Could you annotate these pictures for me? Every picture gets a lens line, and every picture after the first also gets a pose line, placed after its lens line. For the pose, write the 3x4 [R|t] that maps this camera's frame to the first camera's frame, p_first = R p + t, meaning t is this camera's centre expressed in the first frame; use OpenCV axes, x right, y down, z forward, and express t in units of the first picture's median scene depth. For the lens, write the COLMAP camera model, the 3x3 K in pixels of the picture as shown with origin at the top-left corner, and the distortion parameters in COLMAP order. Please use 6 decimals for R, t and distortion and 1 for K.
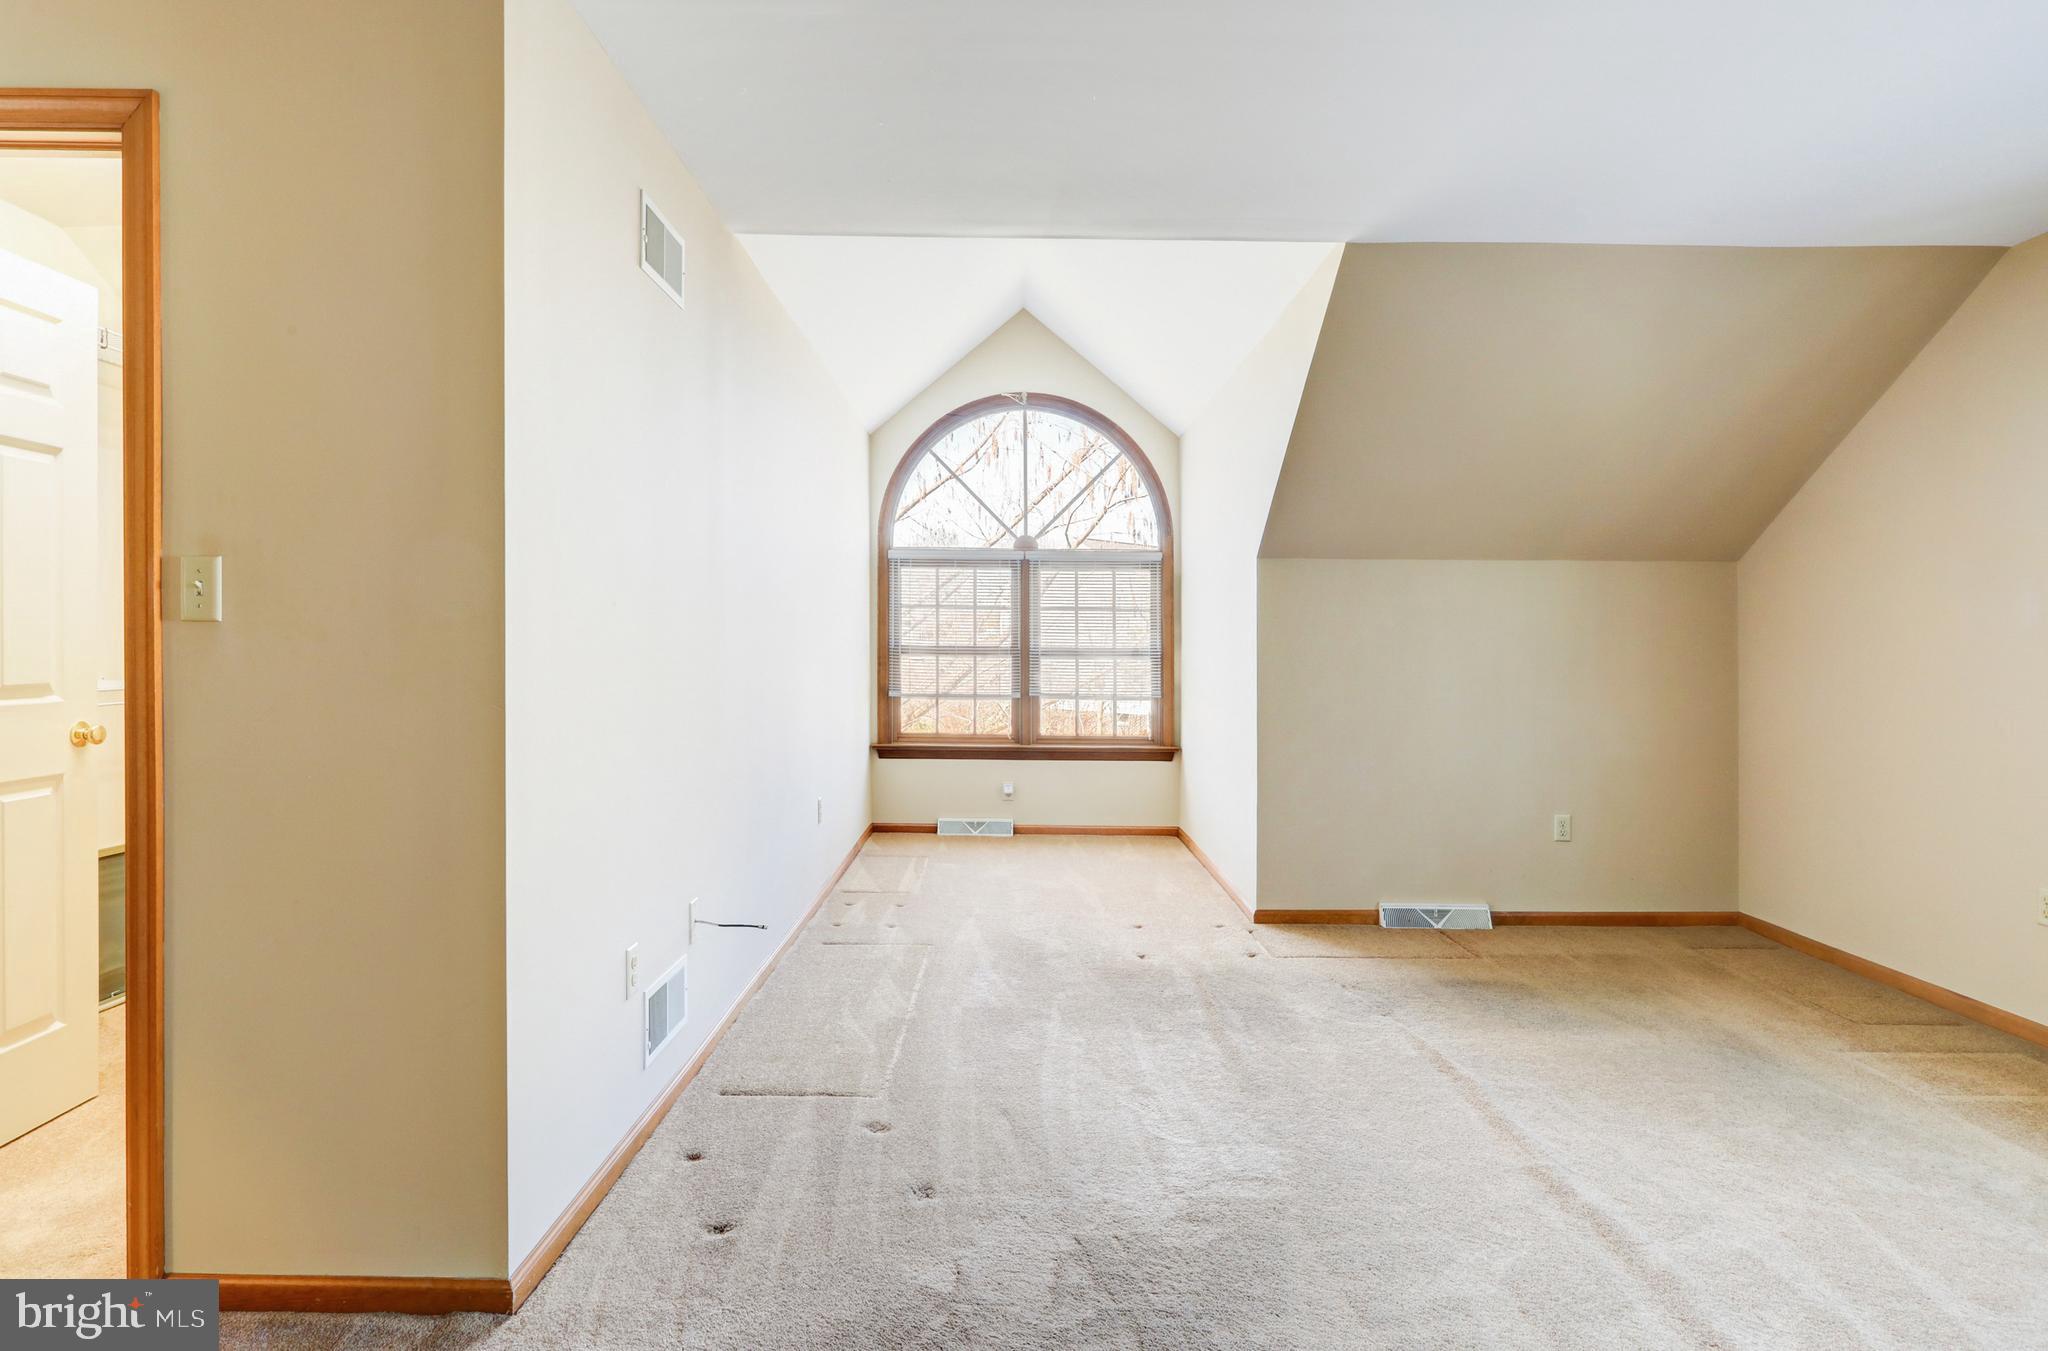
lens RADIAL K [[1176.4, 0, 1020.8], [0, 1176.4, 637.9], [0, 0, 1]] dist [-0.003998, -0.000742]
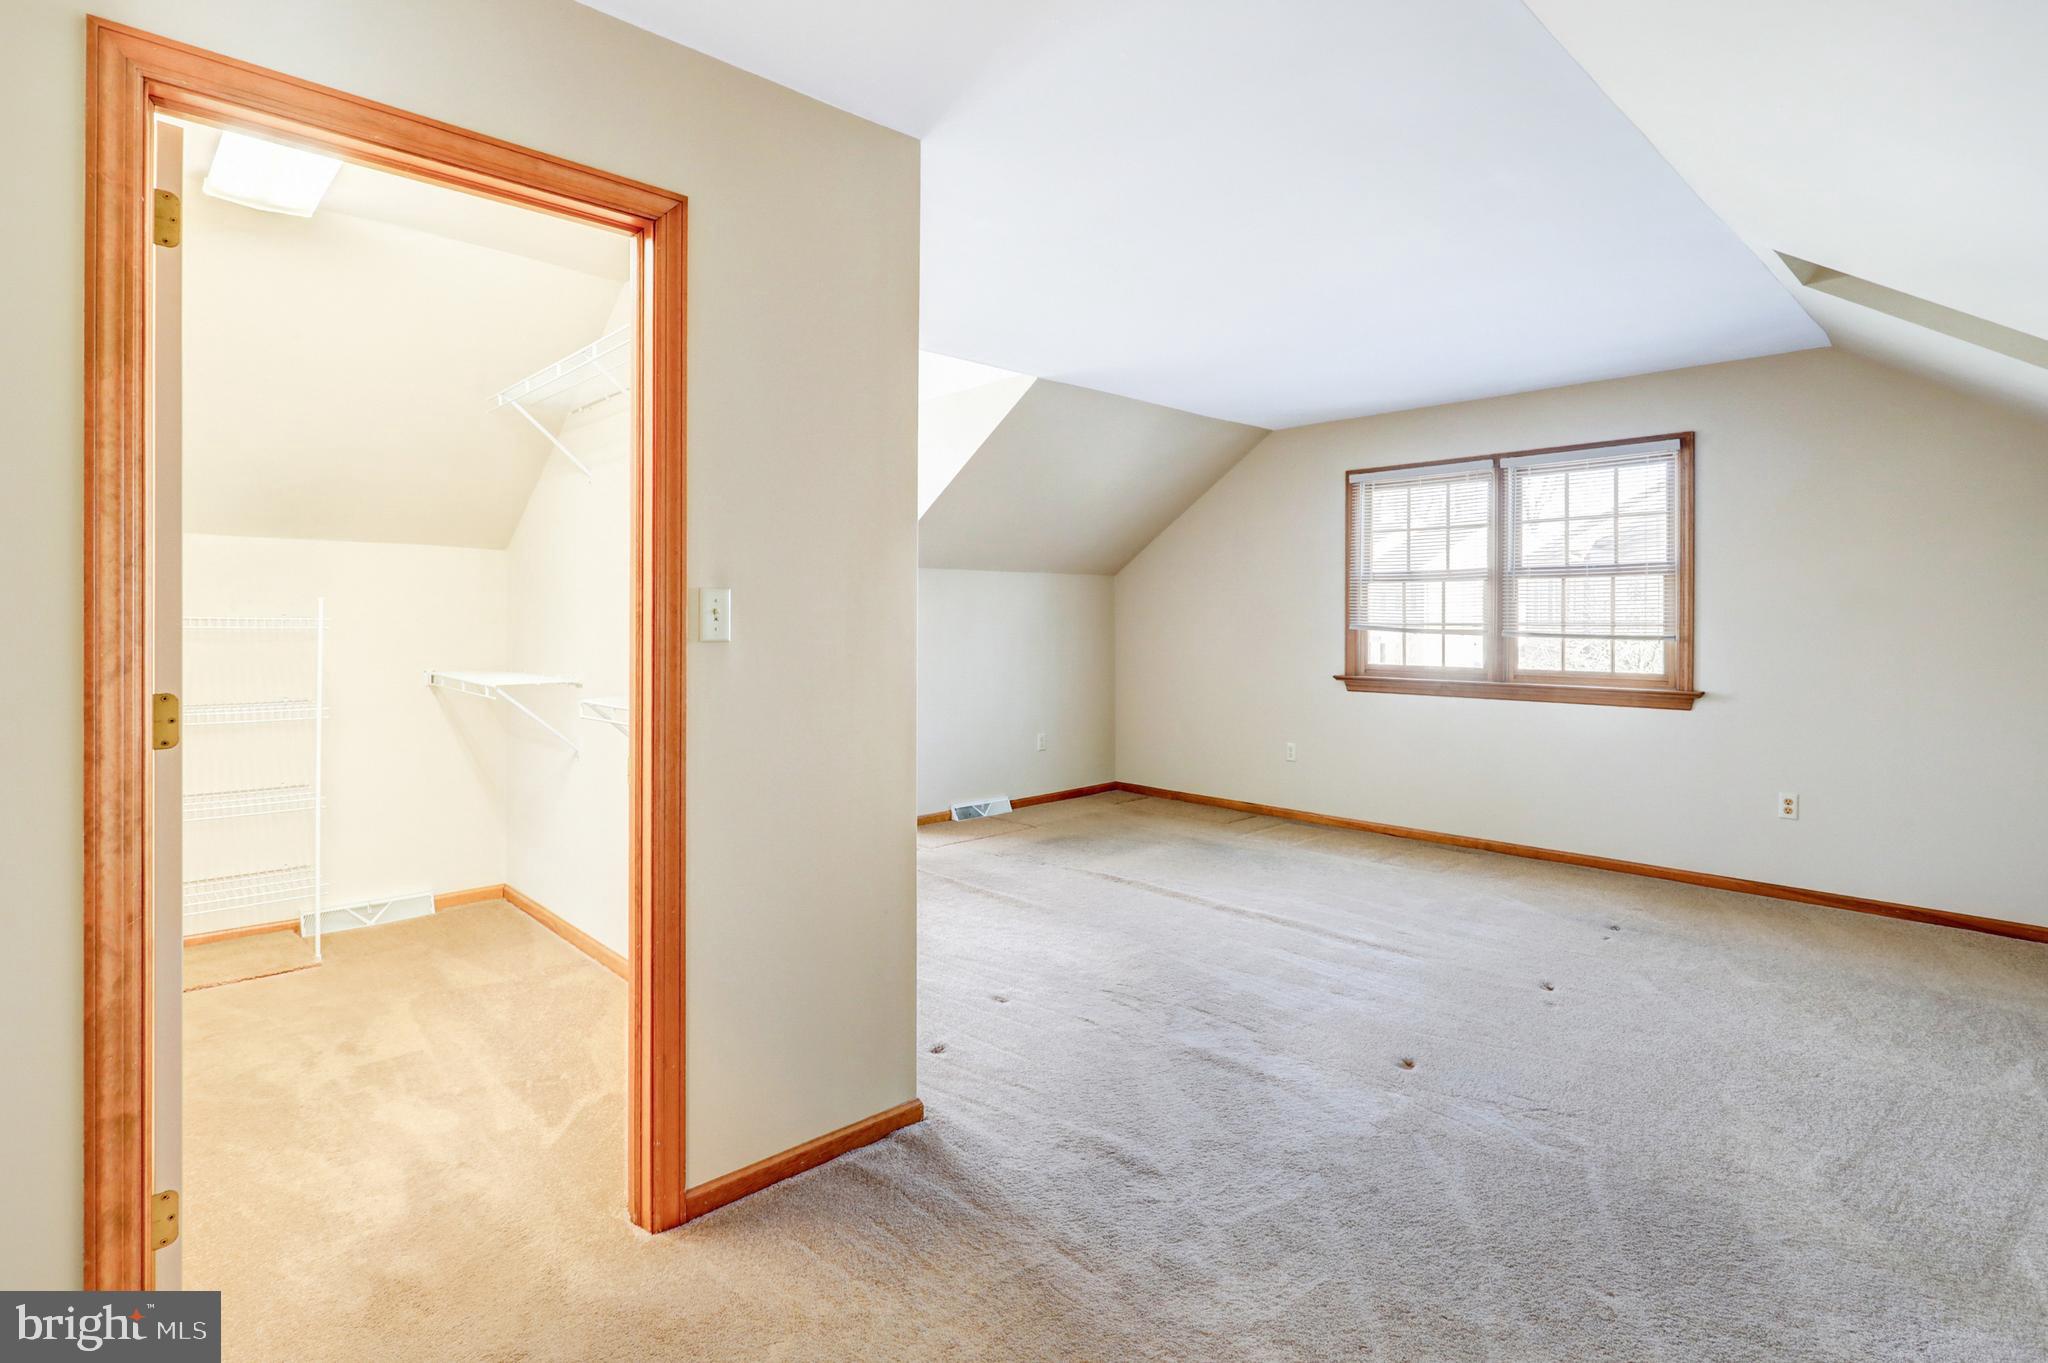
lens RADIAL K [[1032.3, 0, 1032.6], [0, 1032.3, 624.2], [0, 0, 1]] dist [-0.000639, -0.000247]
pose [[0.719561, -0.018646, 0.694179, -0.683189], [0.011093, 0.999821, 0.015357, -0.026275], [-0.694340, -0.003350, 0.719639, 0.002065]]
